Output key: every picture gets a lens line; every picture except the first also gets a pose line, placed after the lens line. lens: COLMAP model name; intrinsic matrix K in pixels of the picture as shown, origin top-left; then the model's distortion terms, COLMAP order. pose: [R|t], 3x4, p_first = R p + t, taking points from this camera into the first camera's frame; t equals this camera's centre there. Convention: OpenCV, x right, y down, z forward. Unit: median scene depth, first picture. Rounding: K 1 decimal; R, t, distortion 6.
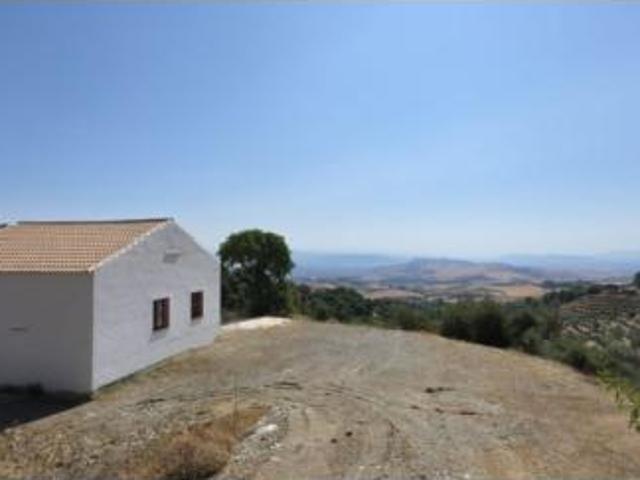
lens RADIAL K [[418.6, 0, 320.0], [0, 418.6, 240.0], [0, 0, 1]] dist [-0.000633, -0.001503]
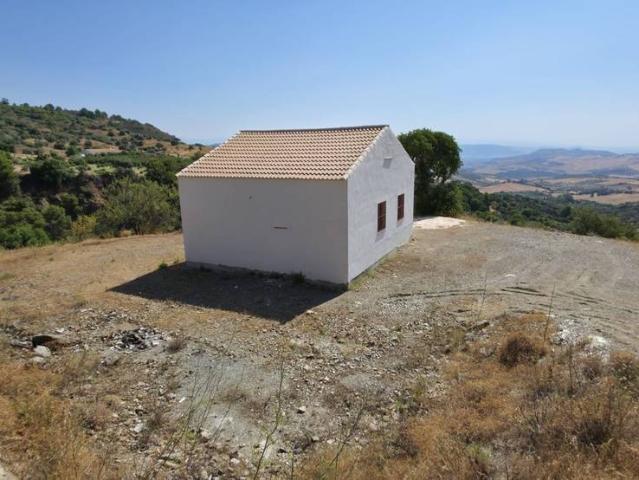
lens RADIAL K [[418.0, 0, 319.5], [0, 418.0, 240.0], [0, 0, 1]] dist [-0.000633, -0.001503]
pose [[0.967047, 0.045525, -0.250494, -0.253737], [0.019274, 0.967970, 0.250325, -0.034271], [0.253866, -0.246904, 0.935195, -0.055420]]
